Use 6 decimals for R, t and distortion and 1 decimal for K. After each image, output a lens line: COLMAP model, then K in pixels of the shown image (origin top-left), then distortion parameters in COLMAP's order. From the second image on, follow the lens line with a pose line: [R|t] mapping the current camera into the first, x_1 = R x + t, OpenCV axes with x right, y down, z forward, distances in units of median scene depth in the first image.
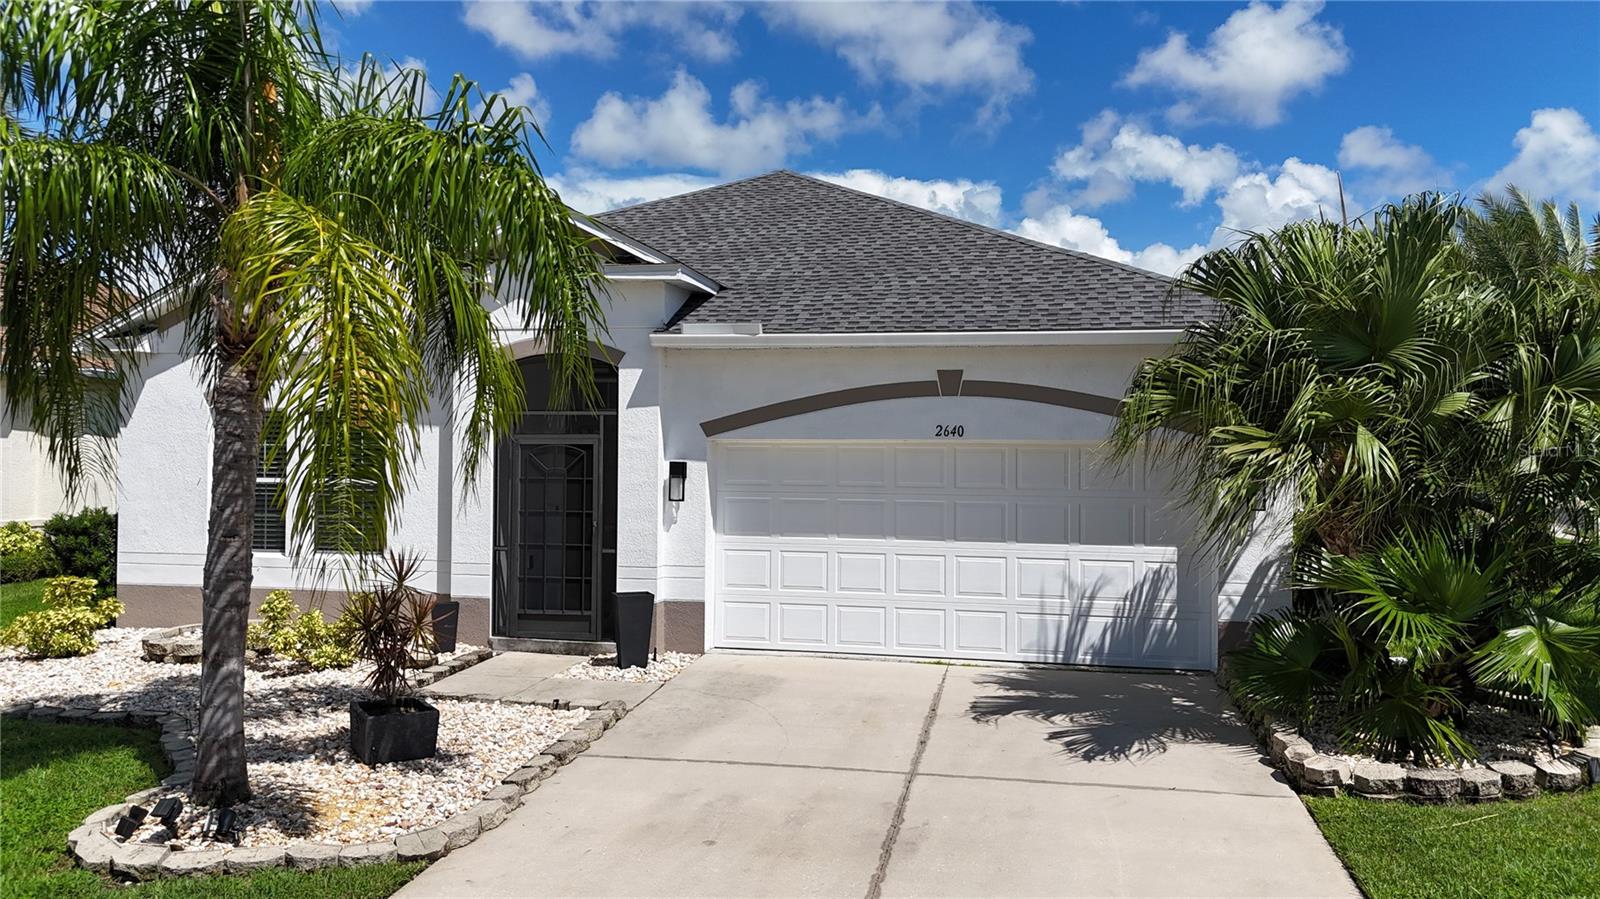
lens RADIAL K [[1210.4, 0, 800.0], [0, 1210.4, 449.5], [0, 0, 1]] dist [0.007922, 0.002673]
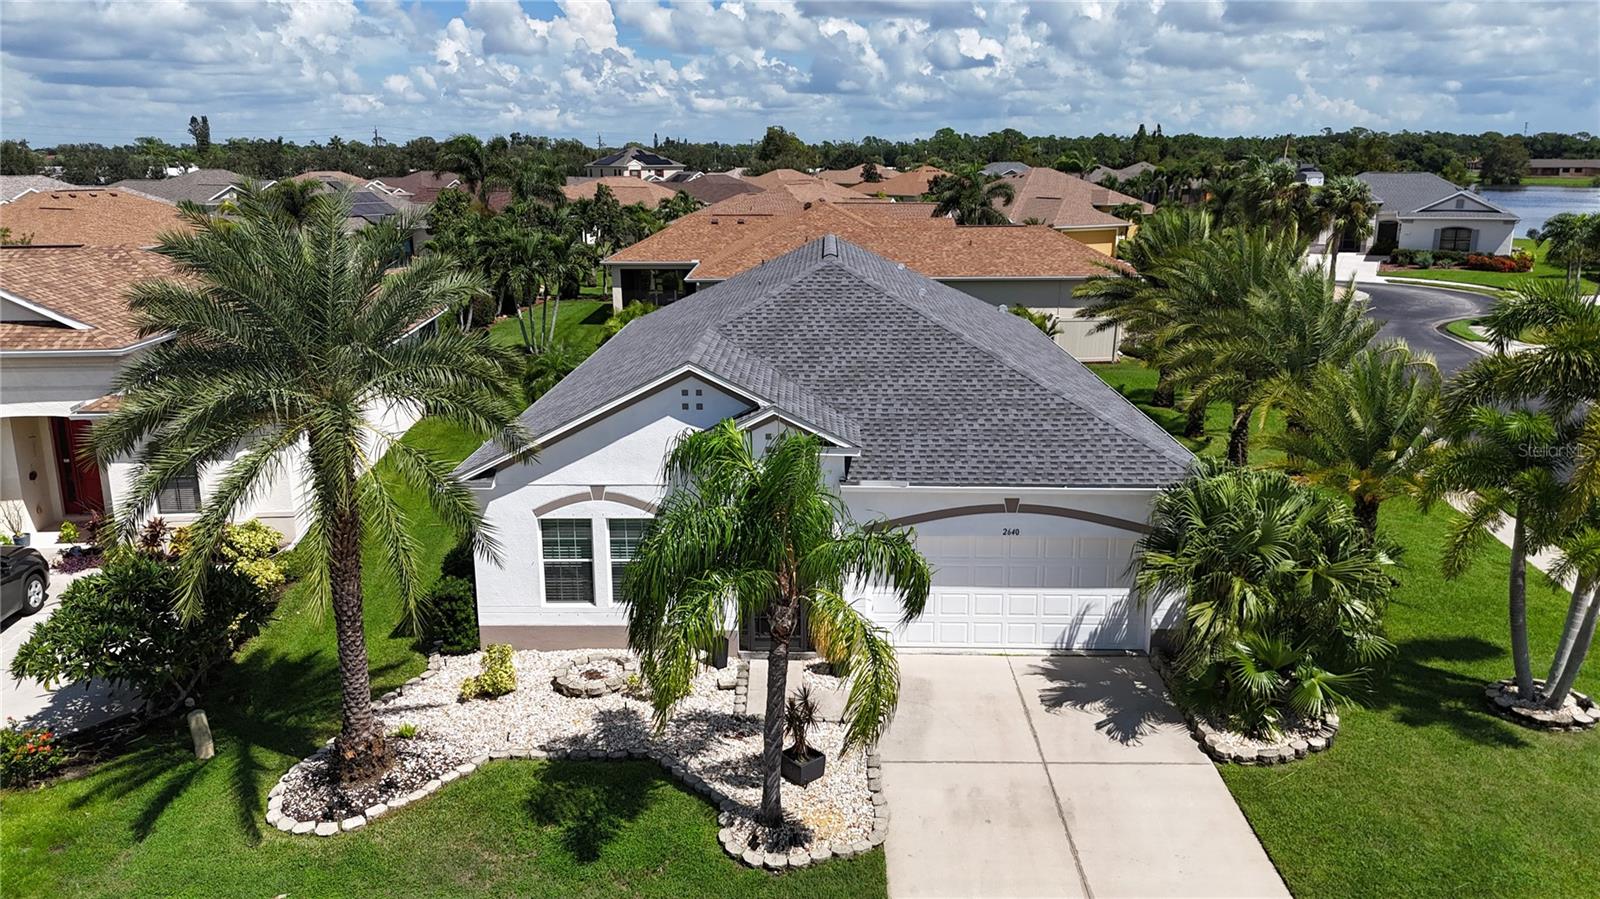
lens RADIAL K [[1210.4, 0, 800.0], [0, 1210.4, 449.5], [0, 0, 1]] dist [0.007922, 0.002673]
pose [[0.983835, -0.056247, 0.170014, -0.515862], [0.013042, 0.969375, 0.245237, -0.620936], [-0.178601, -0.239055, 0.954439, -0.657768]]
